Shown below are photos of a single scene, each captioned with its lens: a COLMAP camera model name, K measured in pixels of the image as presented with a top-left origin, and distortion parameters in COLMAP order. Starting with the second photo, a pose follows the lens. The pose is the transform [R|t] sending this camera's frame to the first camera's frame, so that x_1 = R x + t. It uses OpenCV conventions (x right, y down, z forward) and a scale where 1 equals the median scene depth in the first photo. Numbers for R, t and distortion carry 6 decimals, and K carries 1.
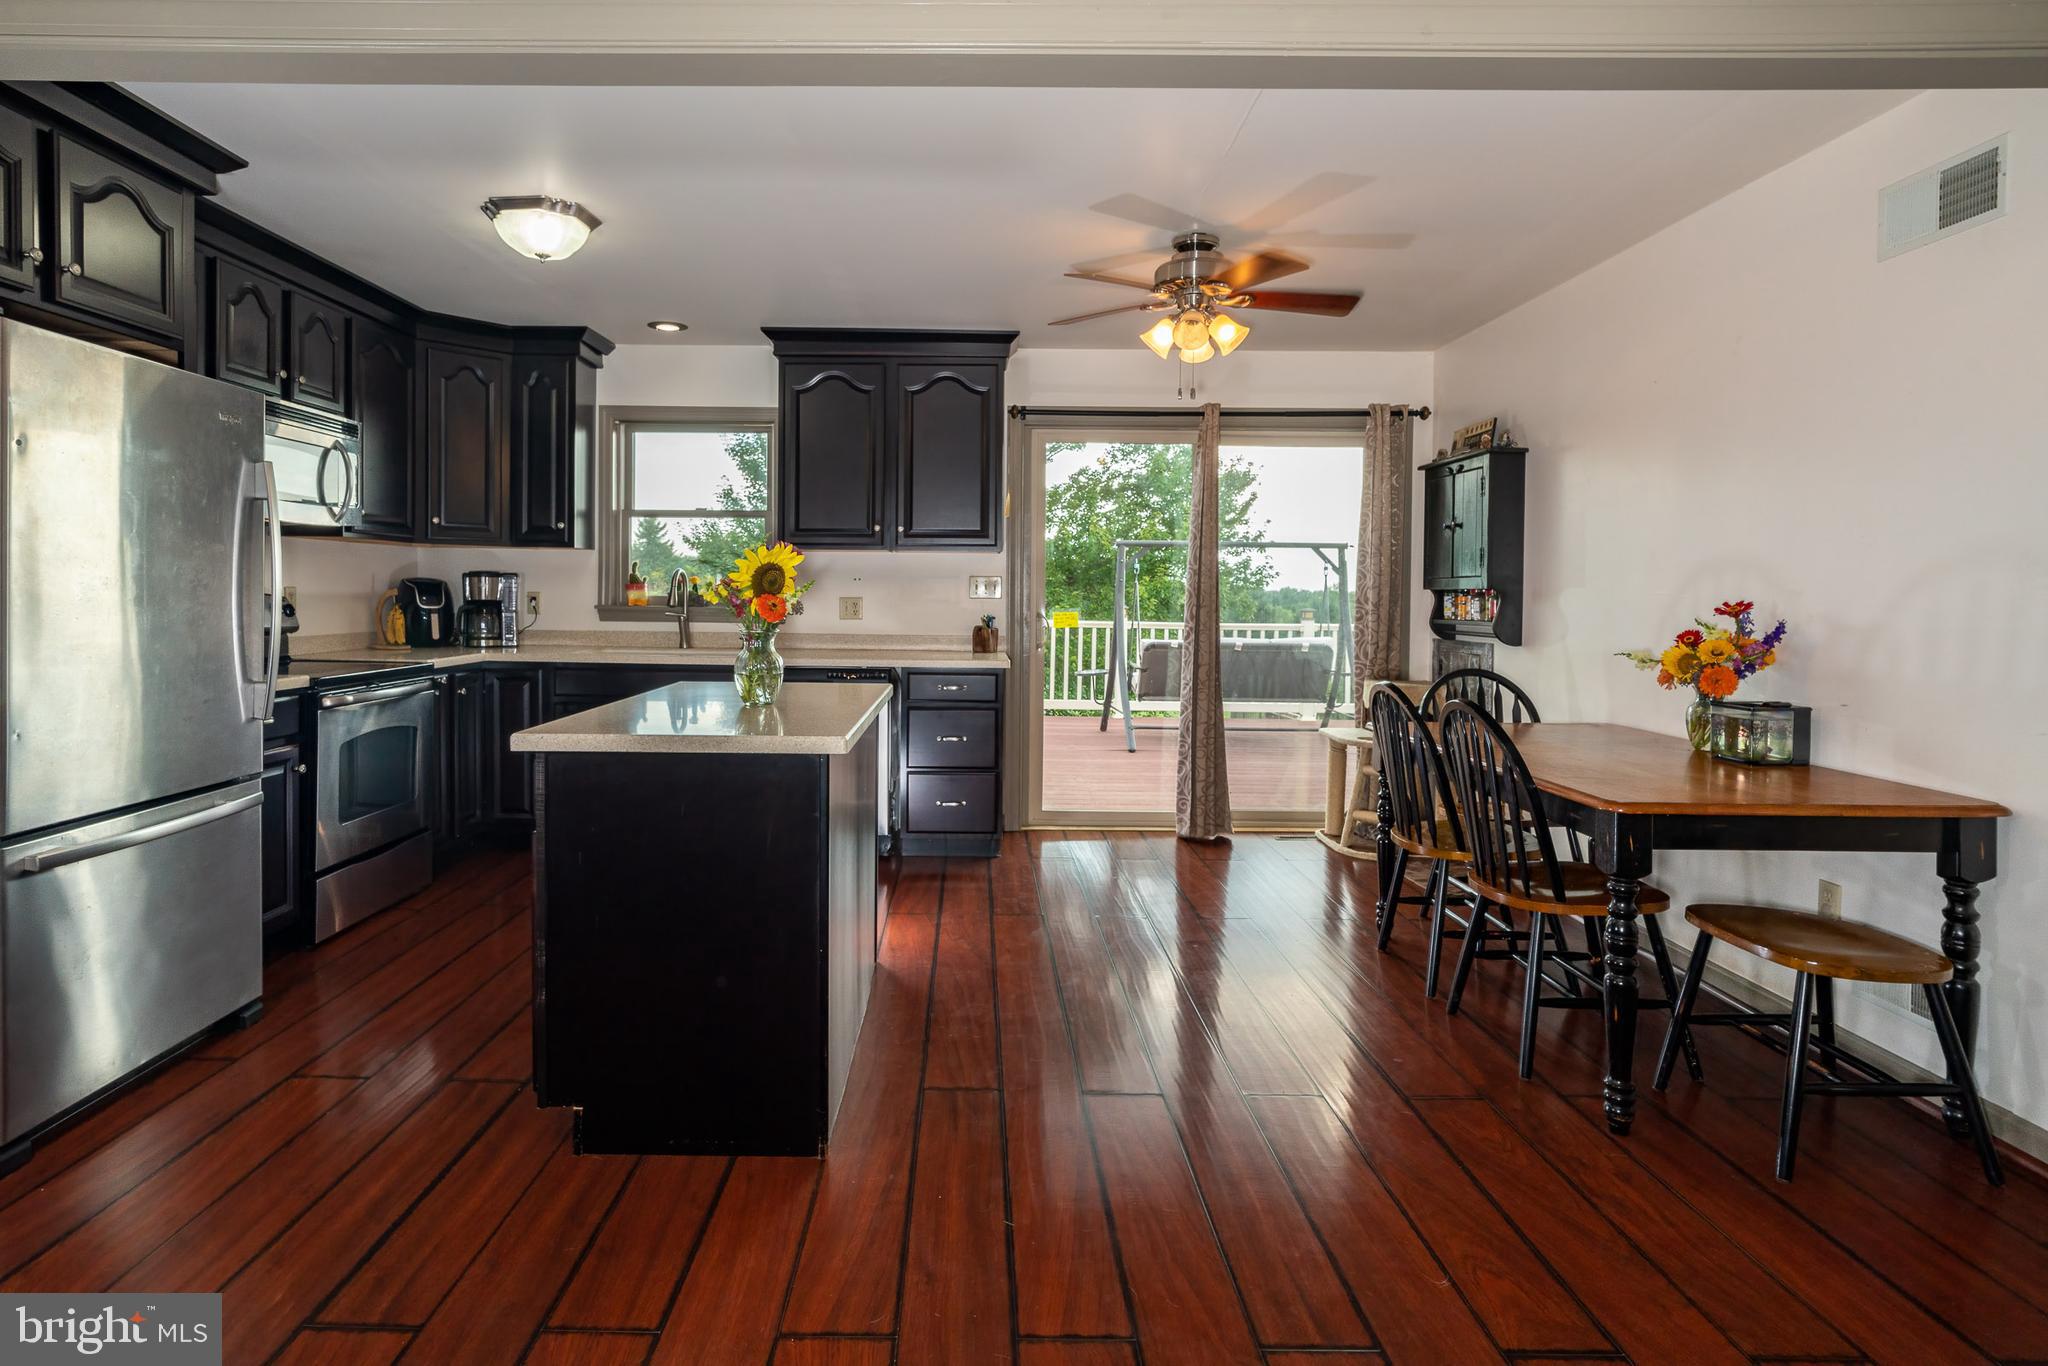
lens RADIAL K [[1021.9, 0, 914.3], [0, 1021.9, 616.5], [0, 0, 1]] dist [0.005824, -0.001393]
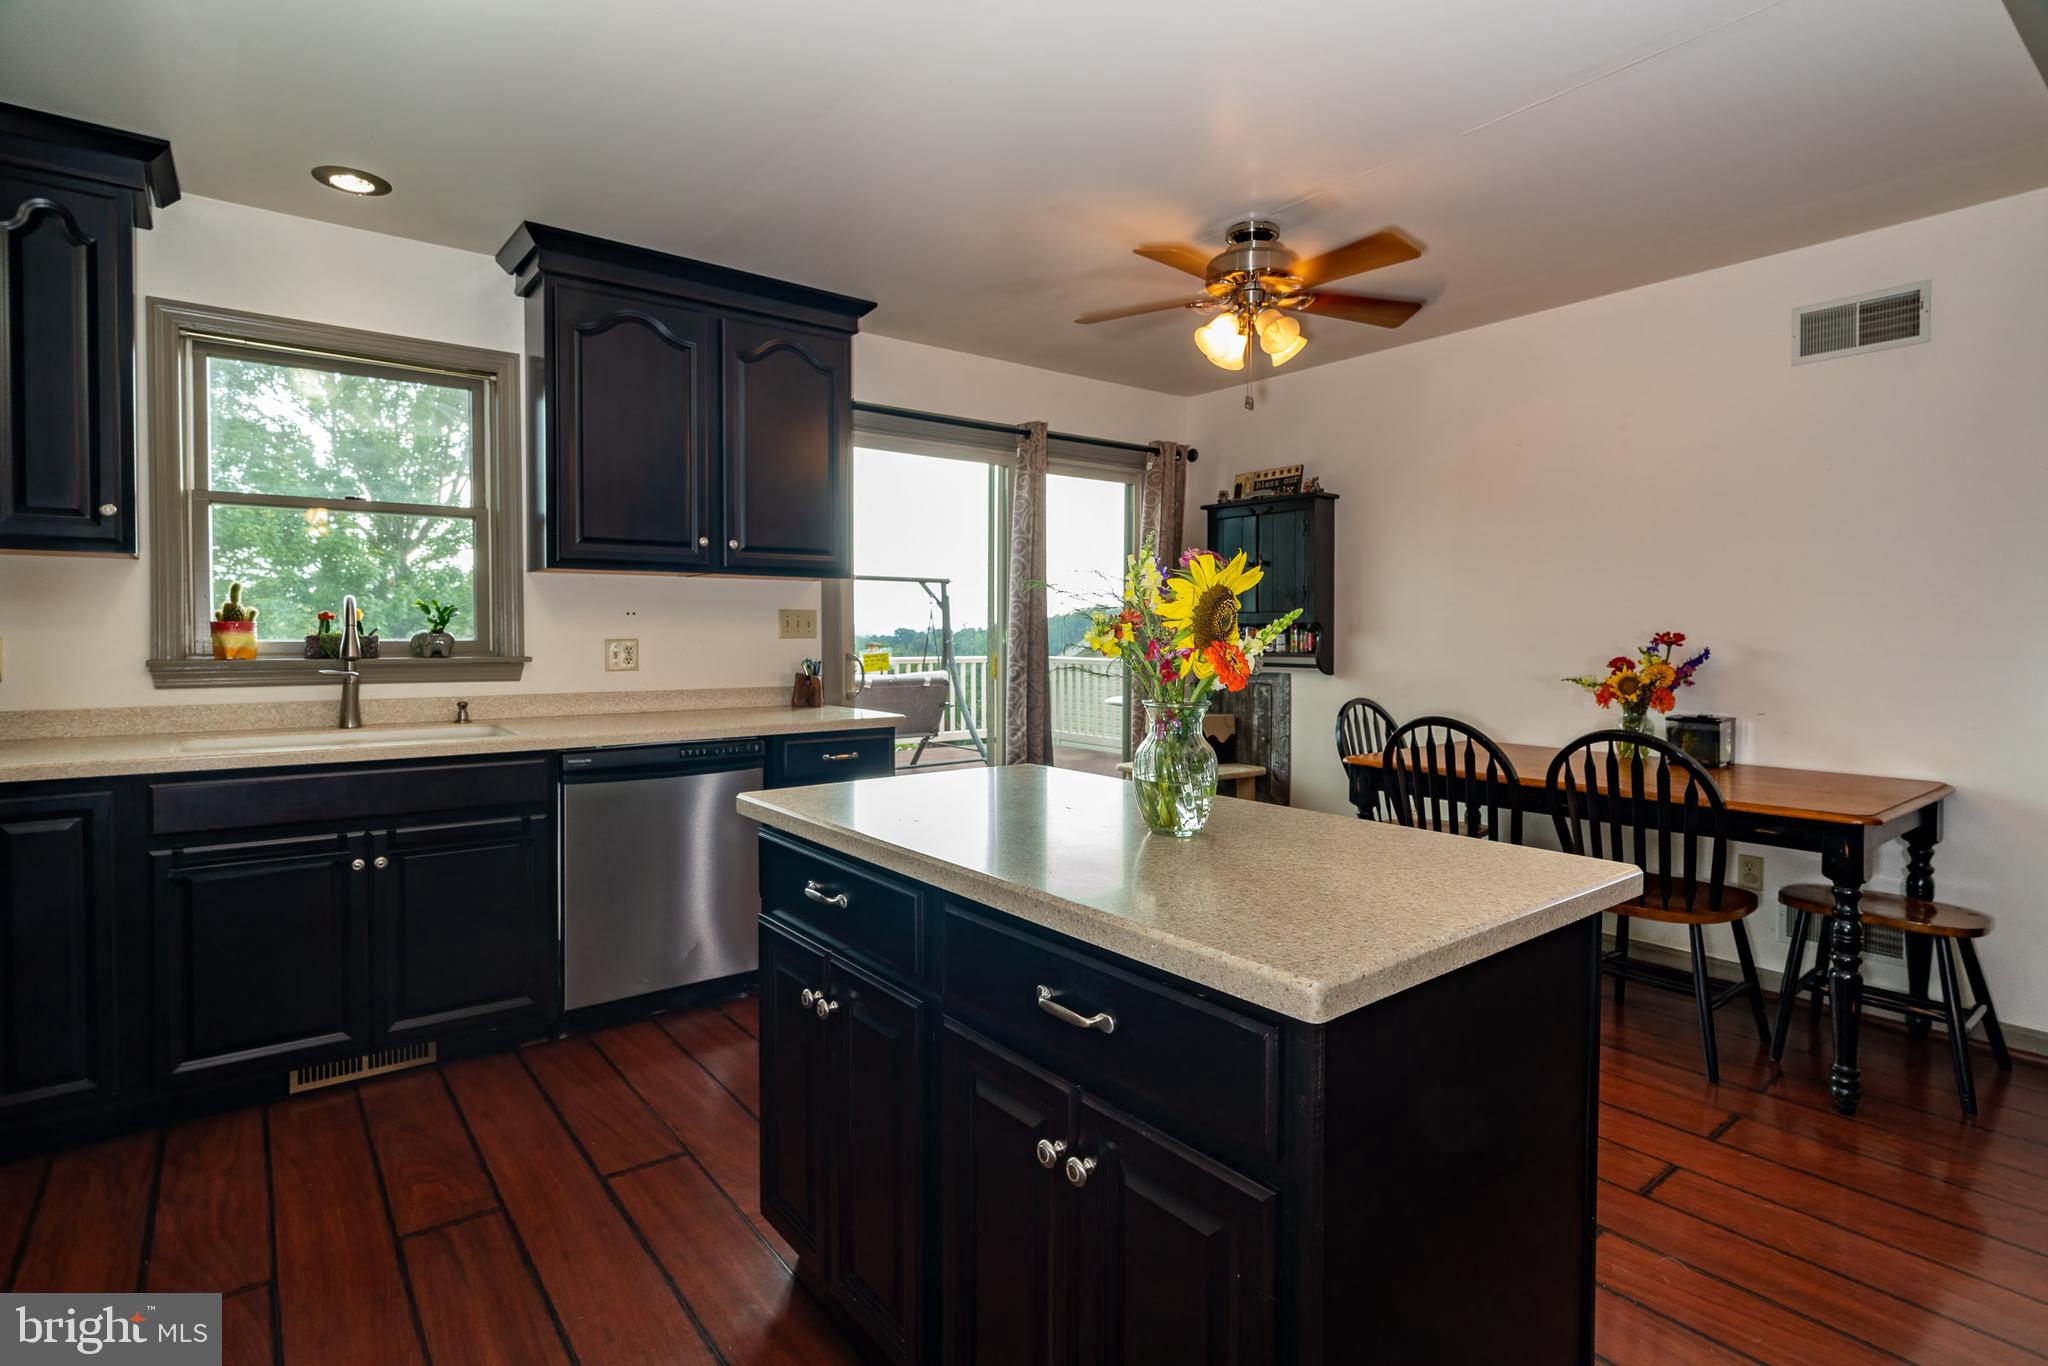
lens RADIAL K [[1021.9, 0, 982.6], [0, 1021.9, 658.9], [0, 0, 1]] dist [0.005824, -0.001393]
pose [[0.785880, -0.026724, 0.617802, -0.322570], [0.021701, 0.999642, 0.015636, -0.011608], [-0.617999, 0.001119, 0.786178, 0.312975]]
